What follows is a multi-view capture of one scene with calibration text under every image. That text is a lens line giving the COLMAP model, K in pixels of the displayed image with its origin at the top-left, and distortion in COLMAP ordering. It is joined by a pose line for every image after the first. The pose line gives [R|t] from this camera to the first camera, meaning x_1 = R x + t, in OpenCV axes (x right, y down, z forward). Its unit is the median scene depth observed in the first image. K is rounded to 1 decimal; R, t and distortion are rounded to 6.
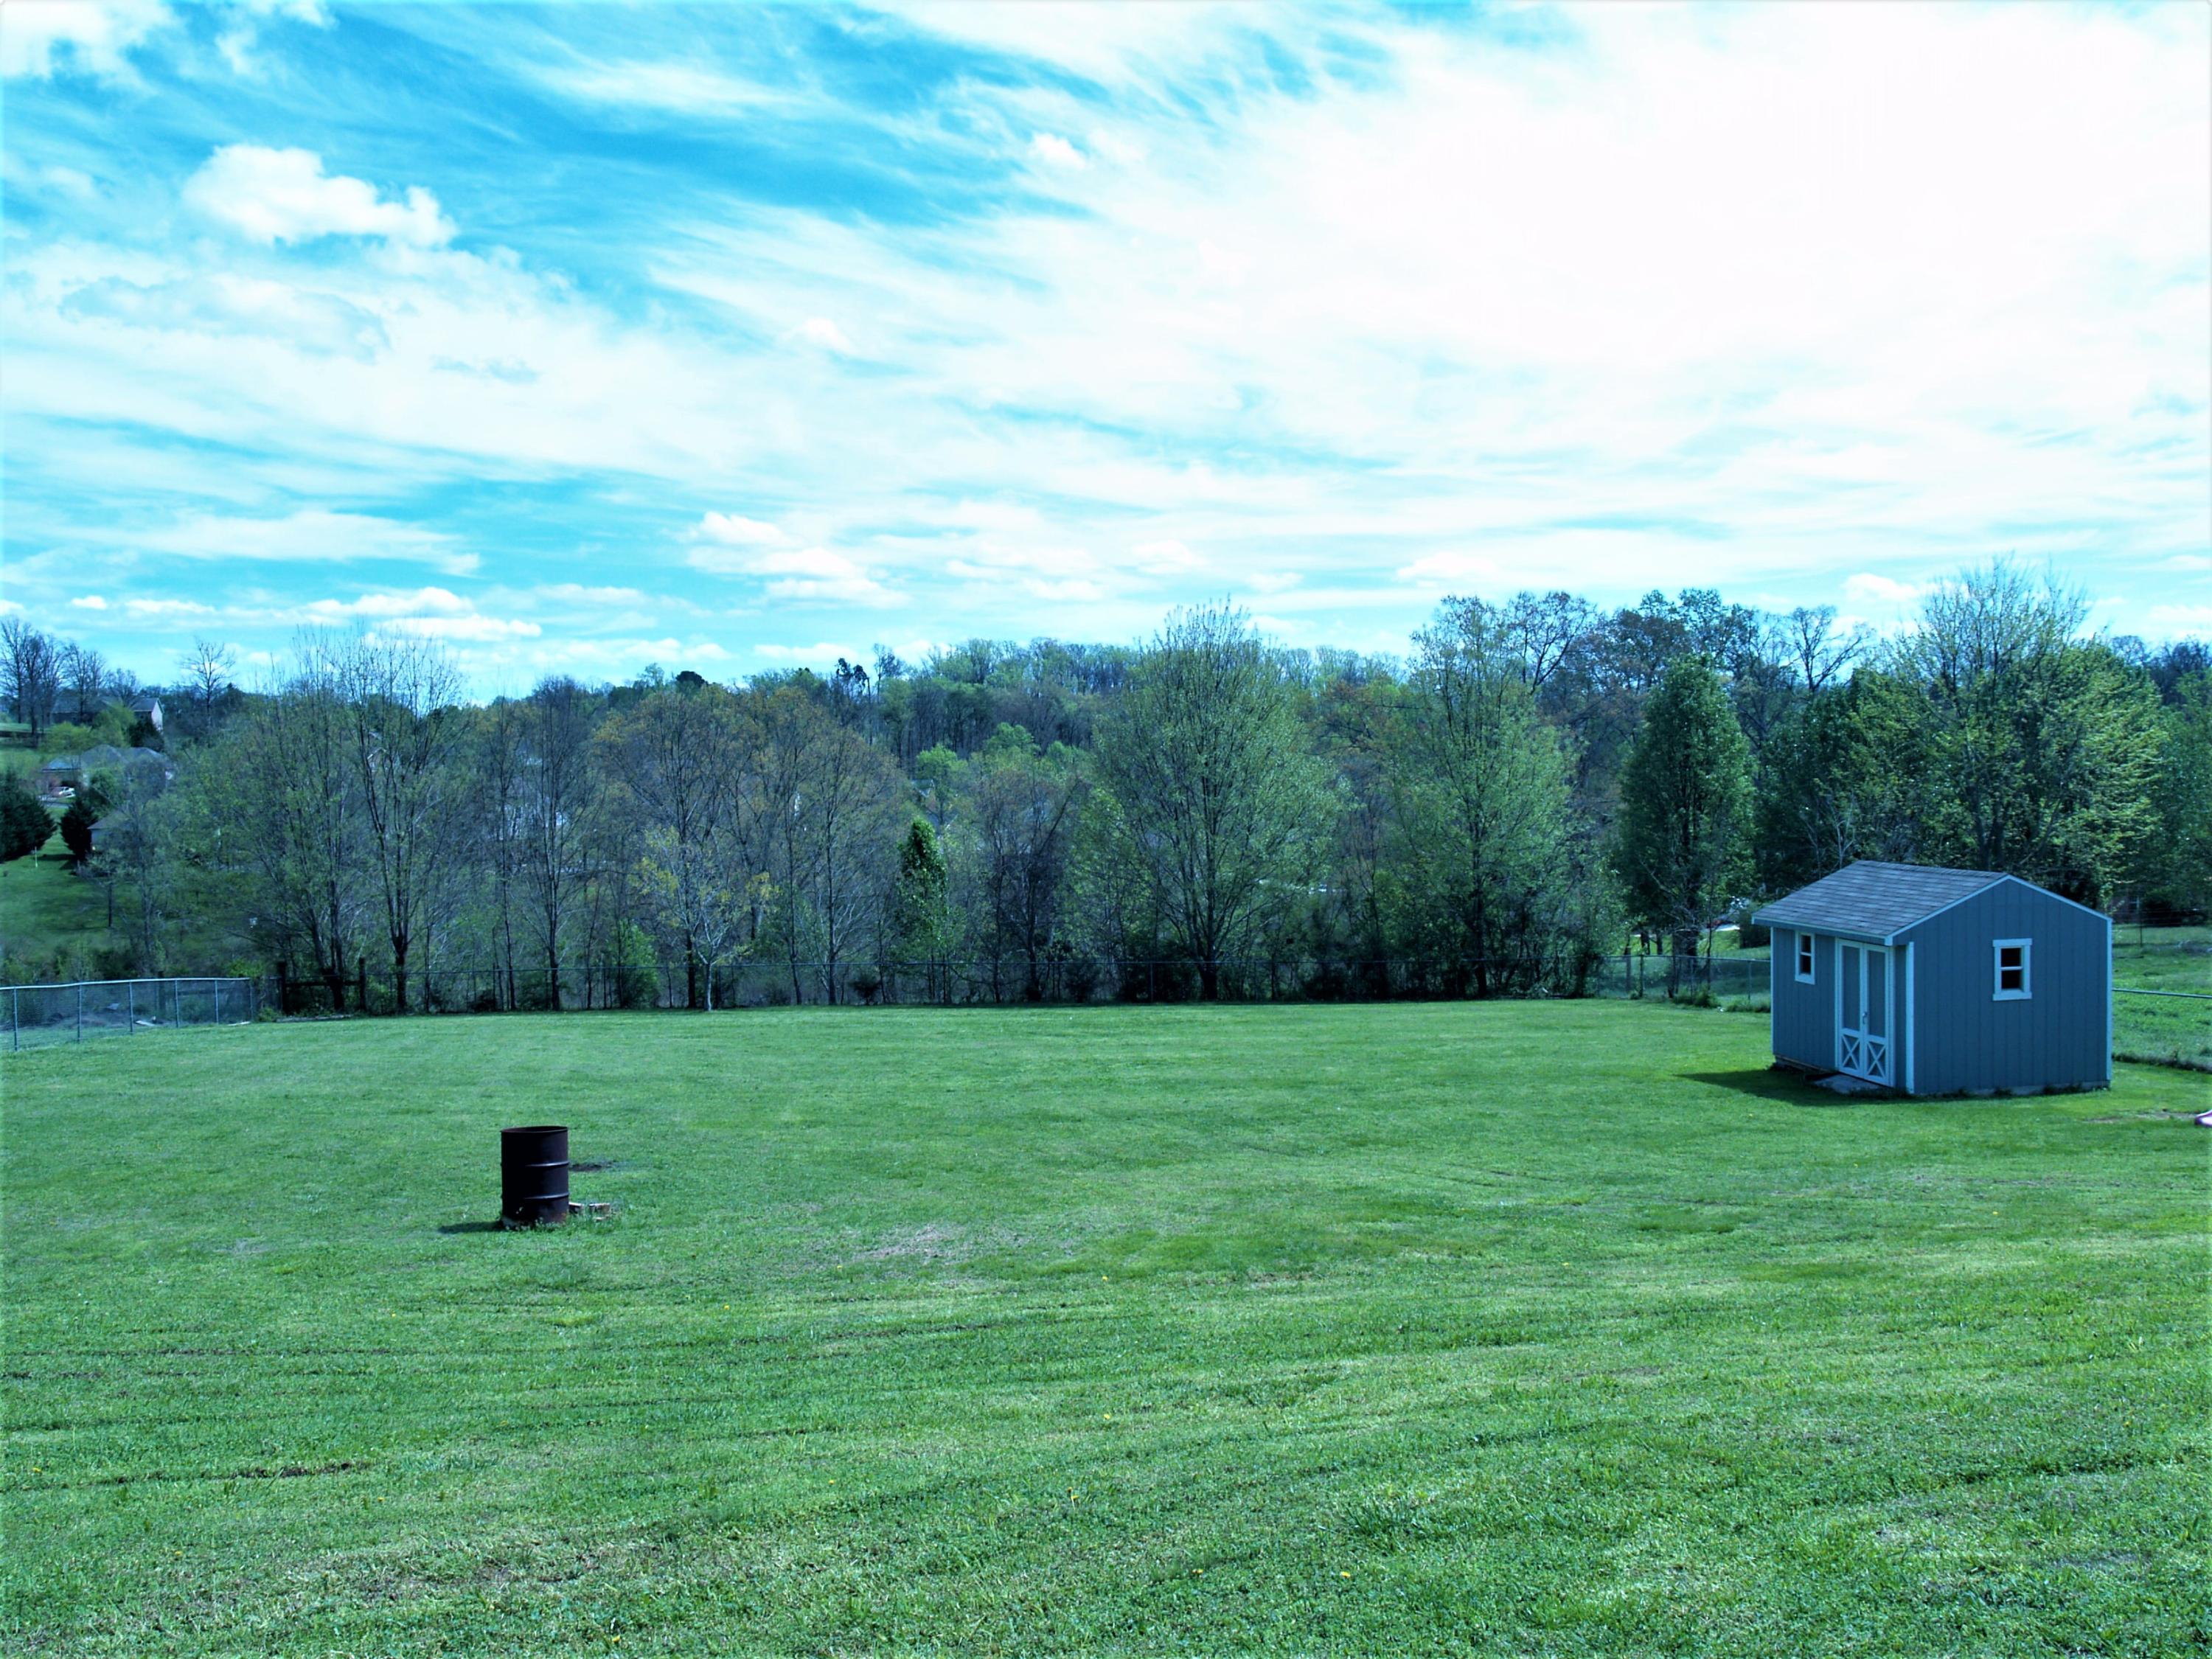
lens RADIAL K [[1913.3, 0, 1134.8], [0, 1913.3, 816.4], [0, 0, 1]] dist [-0.147155, 0.121851]
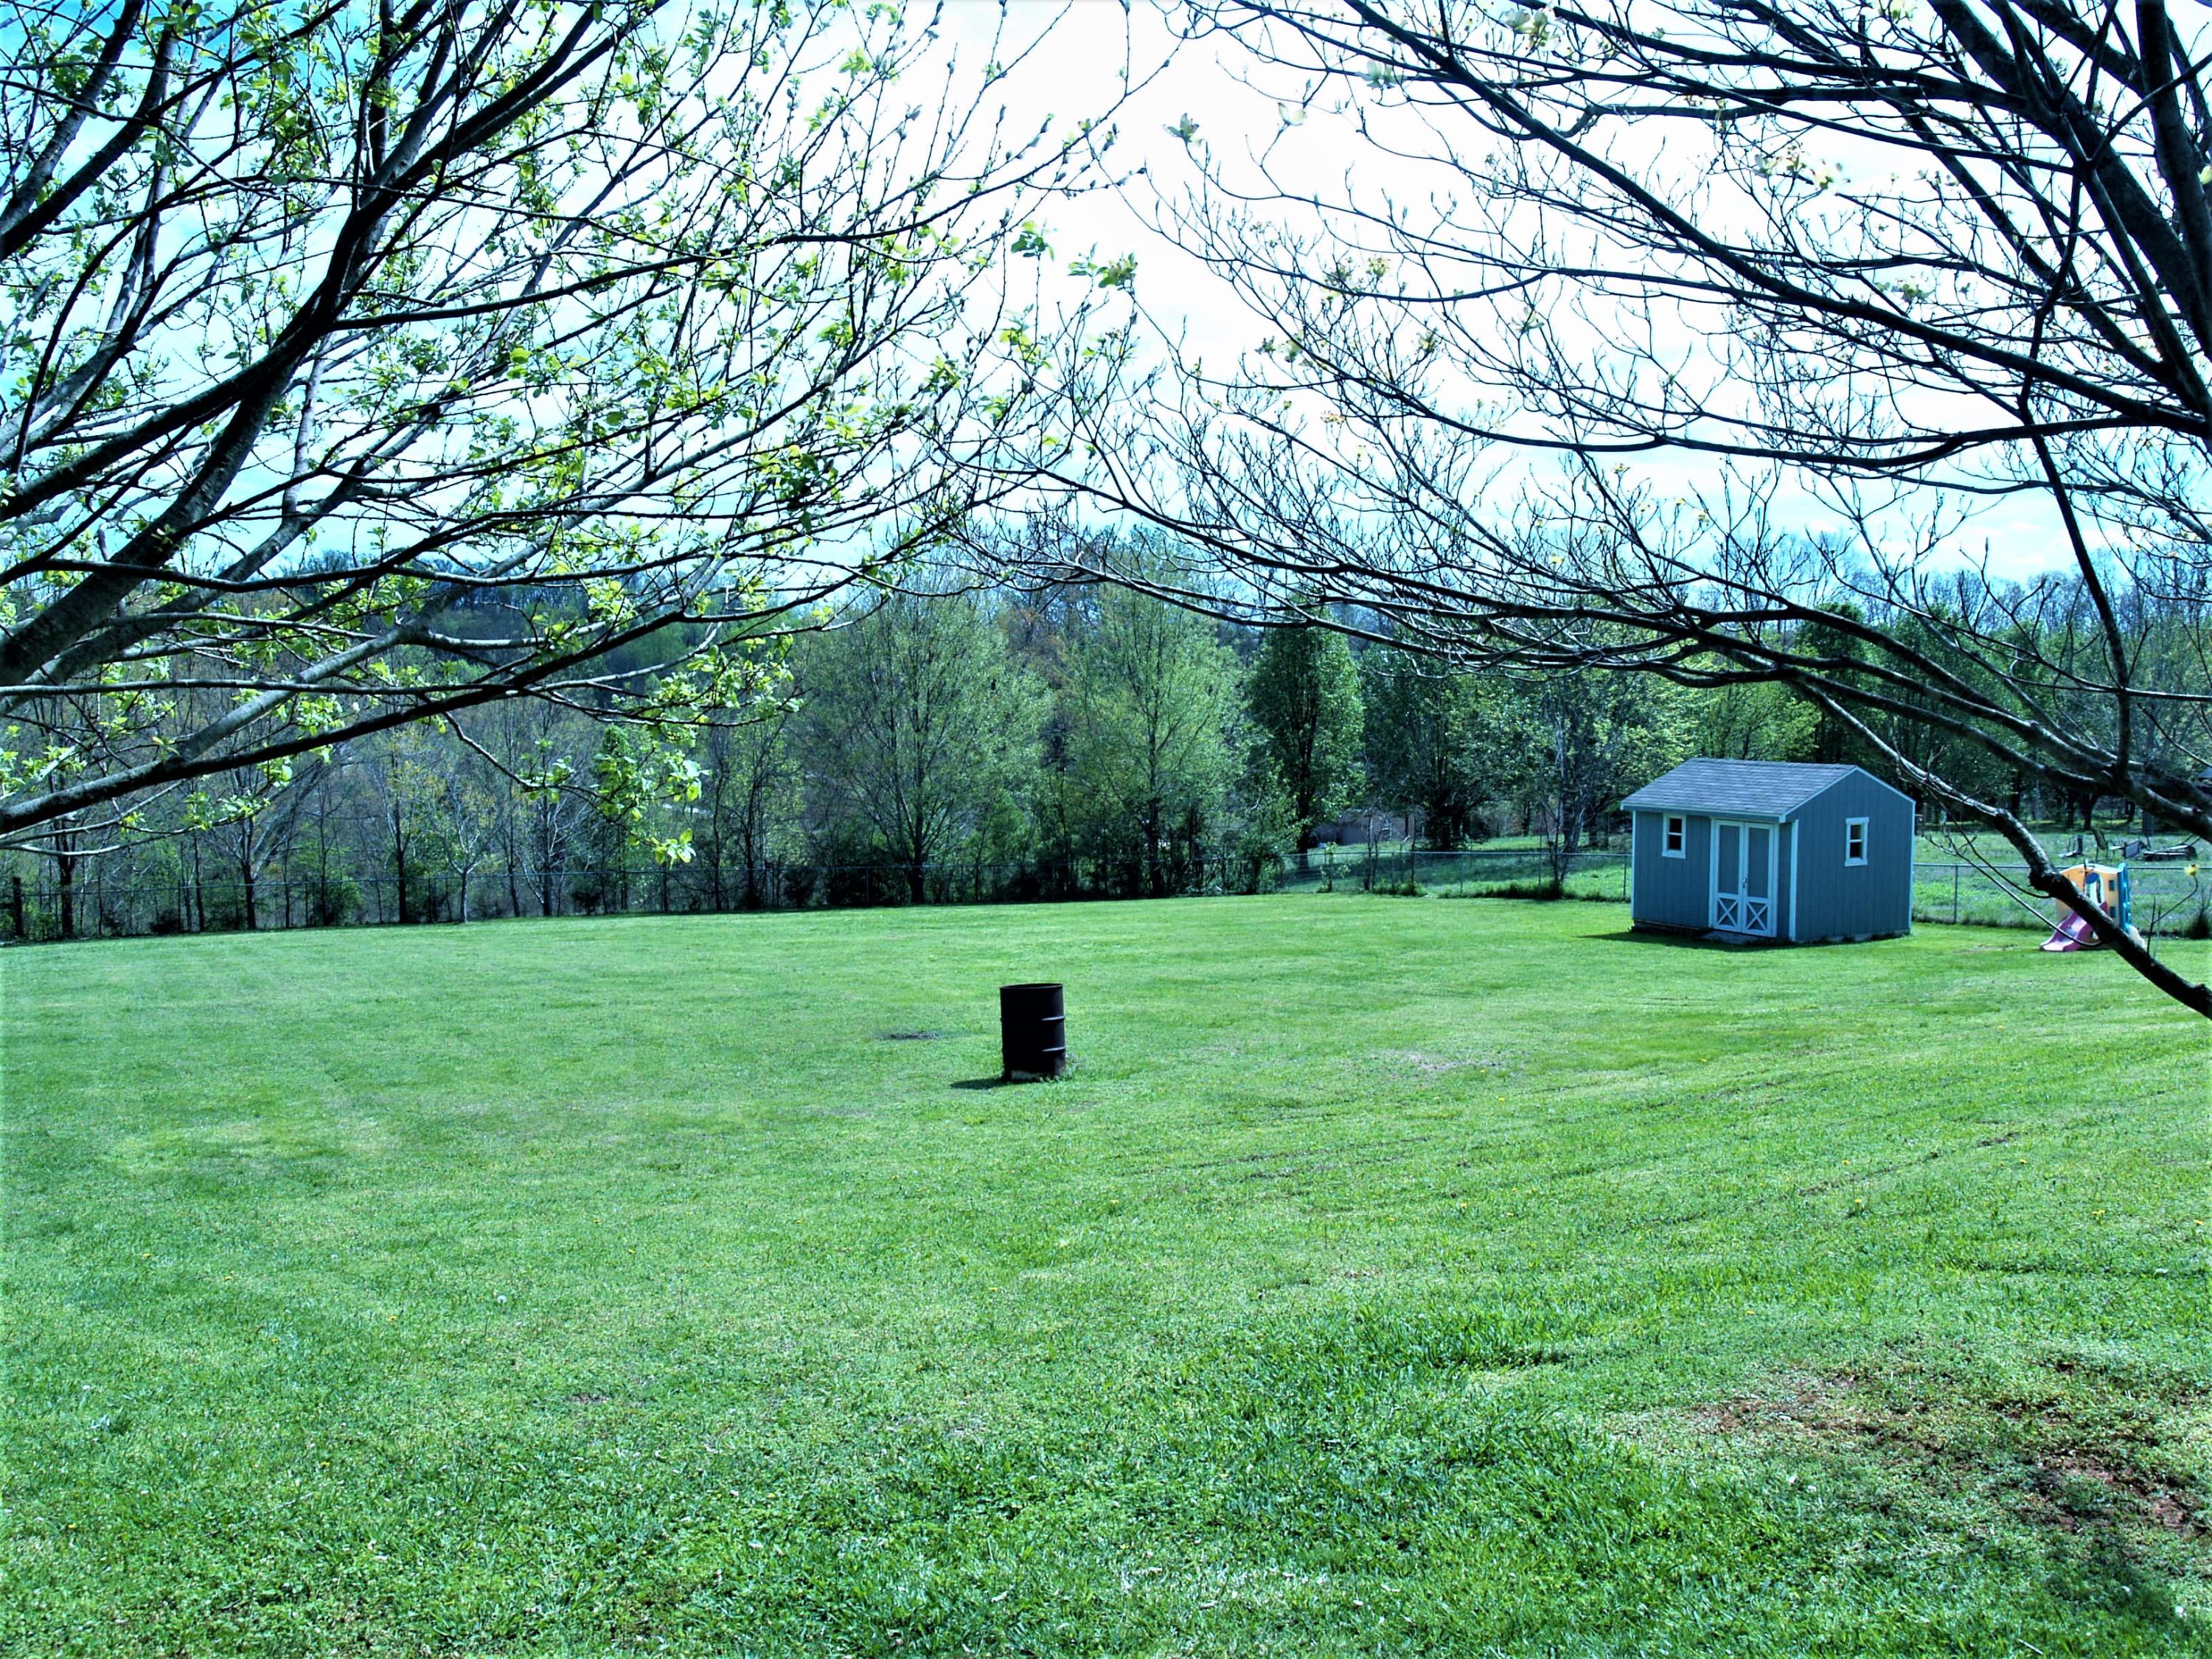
lens RADIAL K [[1913.3, 0, 1134.8], [0, 1913.3, 816.4], [0, 0, 1]] dist [-0.147155, 0.121851]
pose [[0.929284, -0.006082, 0.369317, -0.283294], [-0.007289, 0.999368, 0.034798, 0.015178], [-0.369295, -0.035030, 0.928652, -0.000508]]
